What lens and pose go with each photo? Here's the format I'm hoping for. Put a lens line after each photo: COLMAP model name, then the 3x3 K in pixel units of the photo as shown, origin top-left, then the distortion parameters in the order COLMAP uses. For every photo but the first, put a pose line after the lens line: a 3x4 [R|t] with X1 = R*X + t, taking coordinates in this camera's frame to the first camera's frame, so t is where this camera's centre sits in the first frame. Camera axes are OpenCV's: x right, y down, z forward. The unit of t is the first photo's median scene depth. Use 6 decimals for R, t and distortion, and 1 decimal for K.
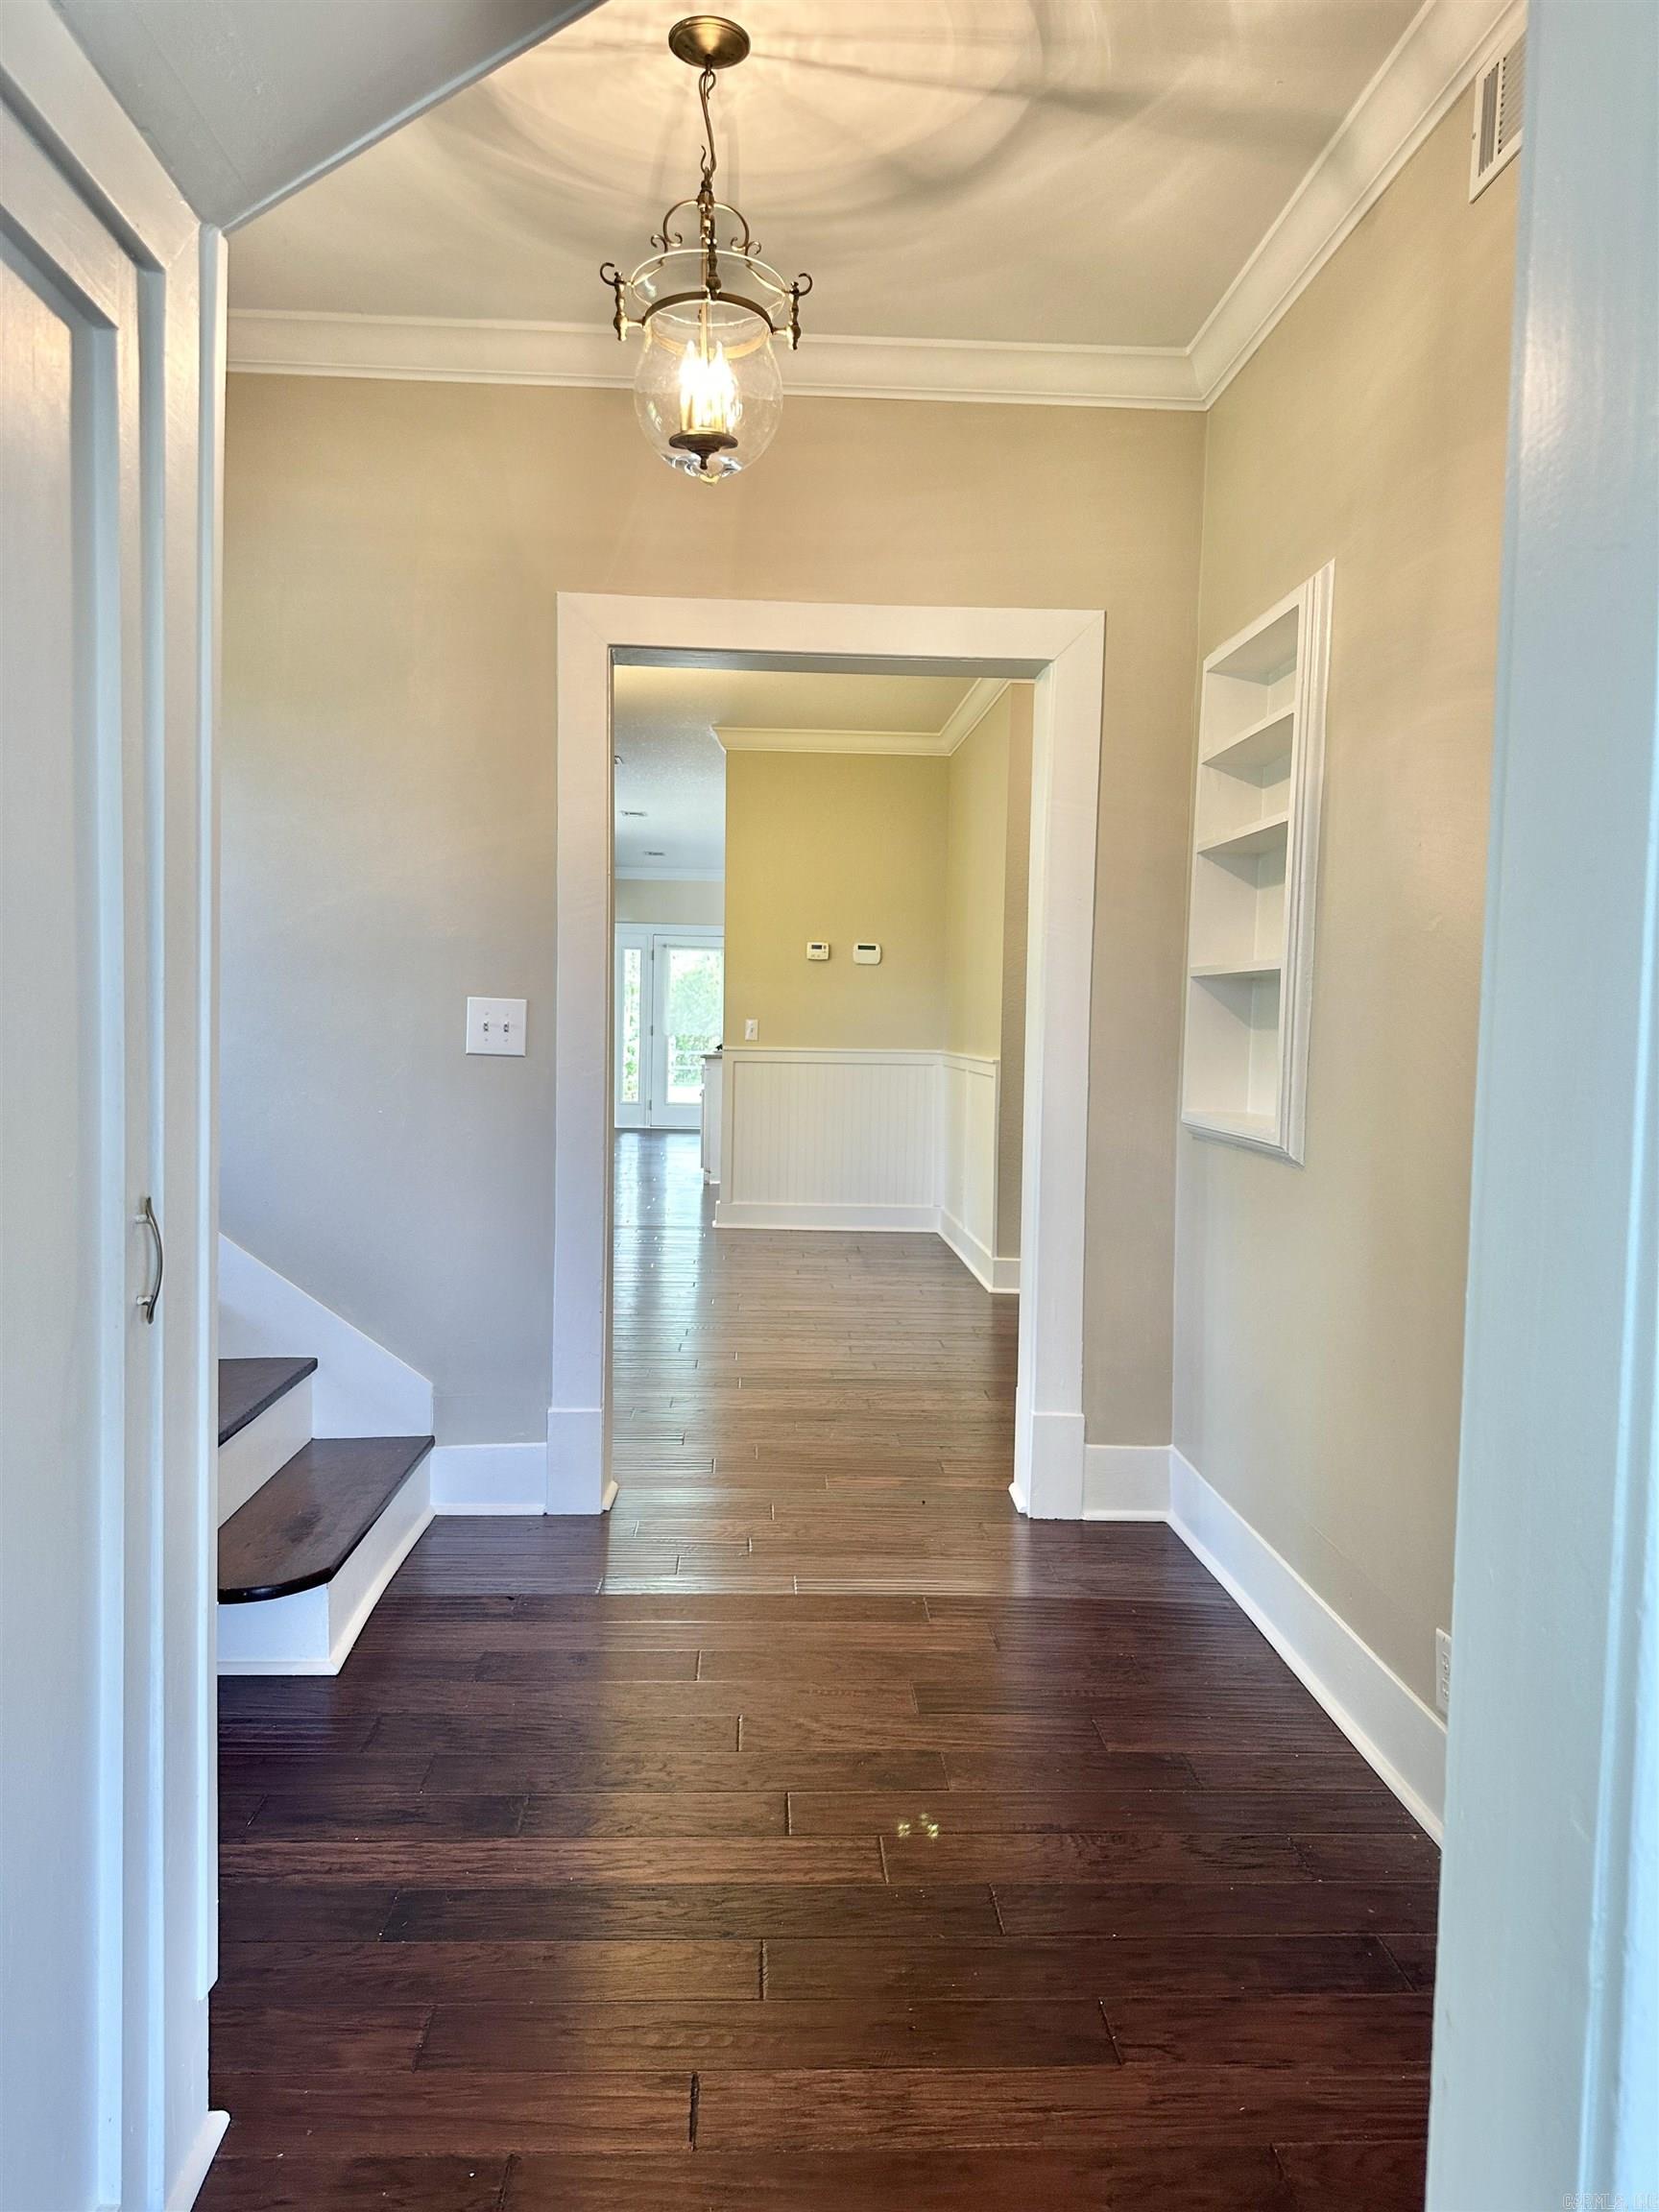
lens RADIAL K [[1552.8, 0, 823.7], [0, 1552.8, 1116.3], [0, 0, 1]] dist [0.061721, -0.063784]
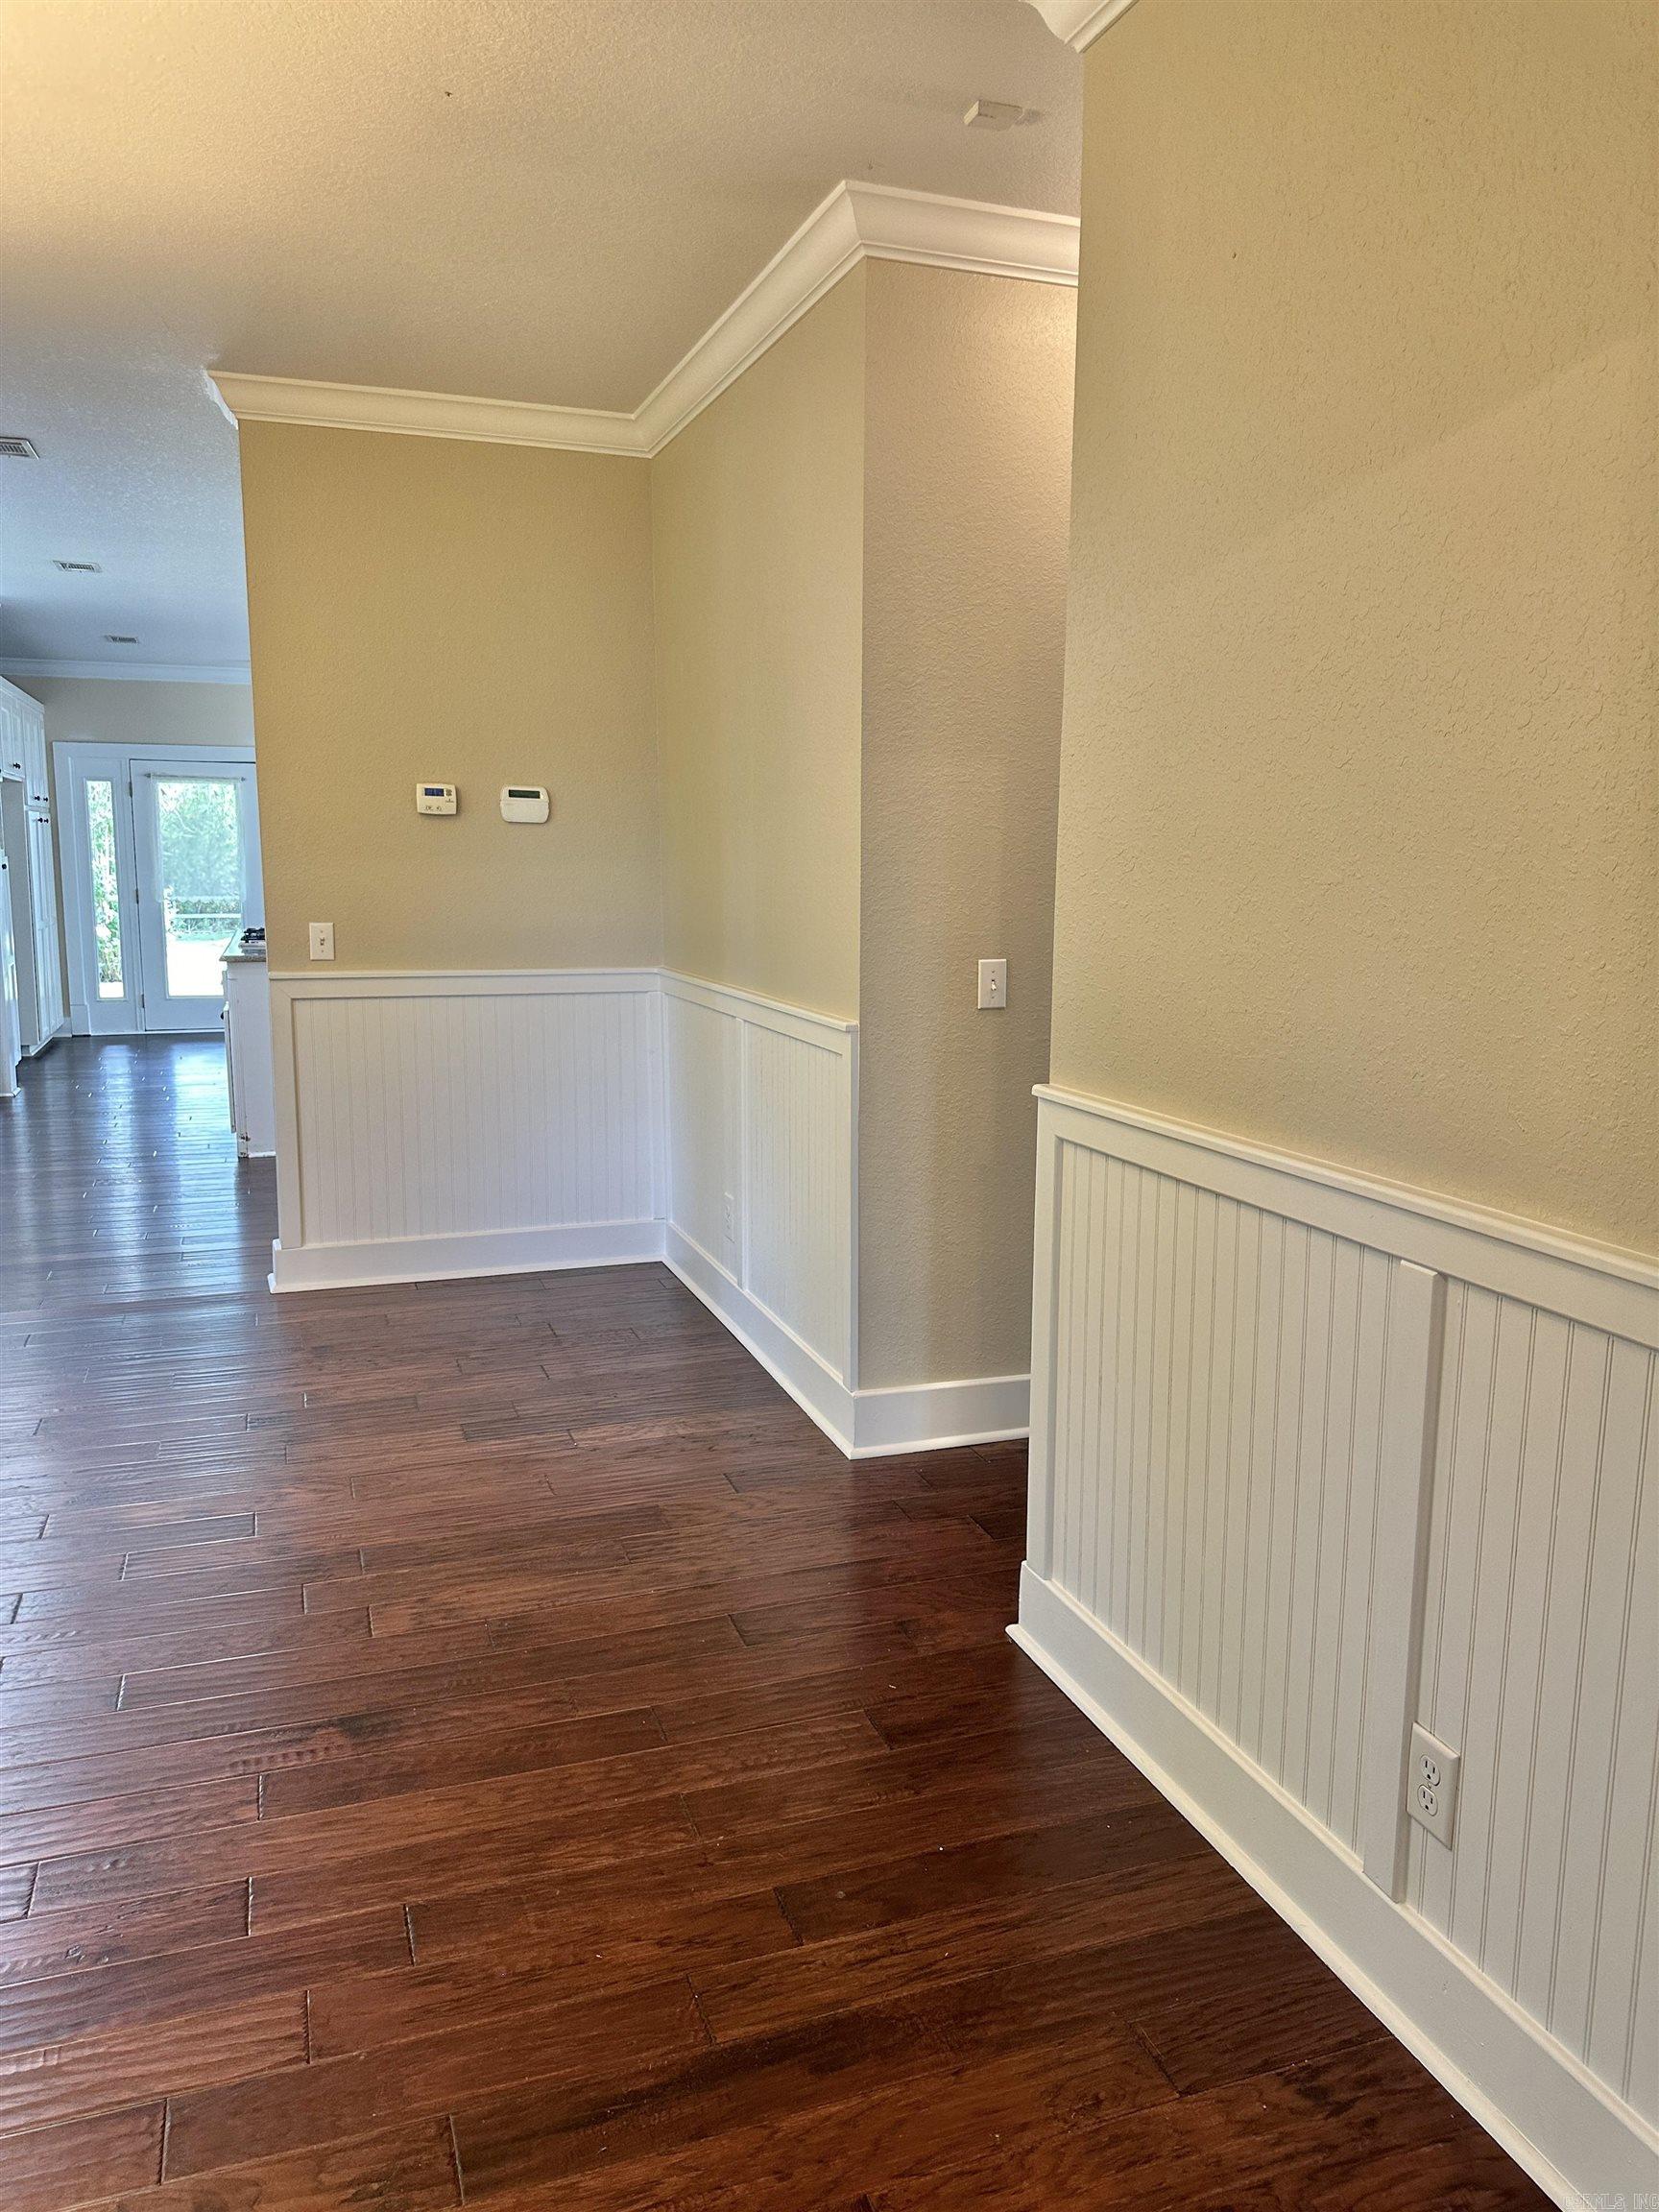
lens RADIAL K [[1552.8, 0, 830.3], [0, 1552.8, 1095.5], [0, 0, 1]] dist [0.061721, -0.063784]
pose [[0.955541, -0.059062, 0.288882, -0.029719], [0.030131, 0.994164, 0.103590, -0.041812], [-0.293314, -0.090280, 0.951744, 0.314427]]
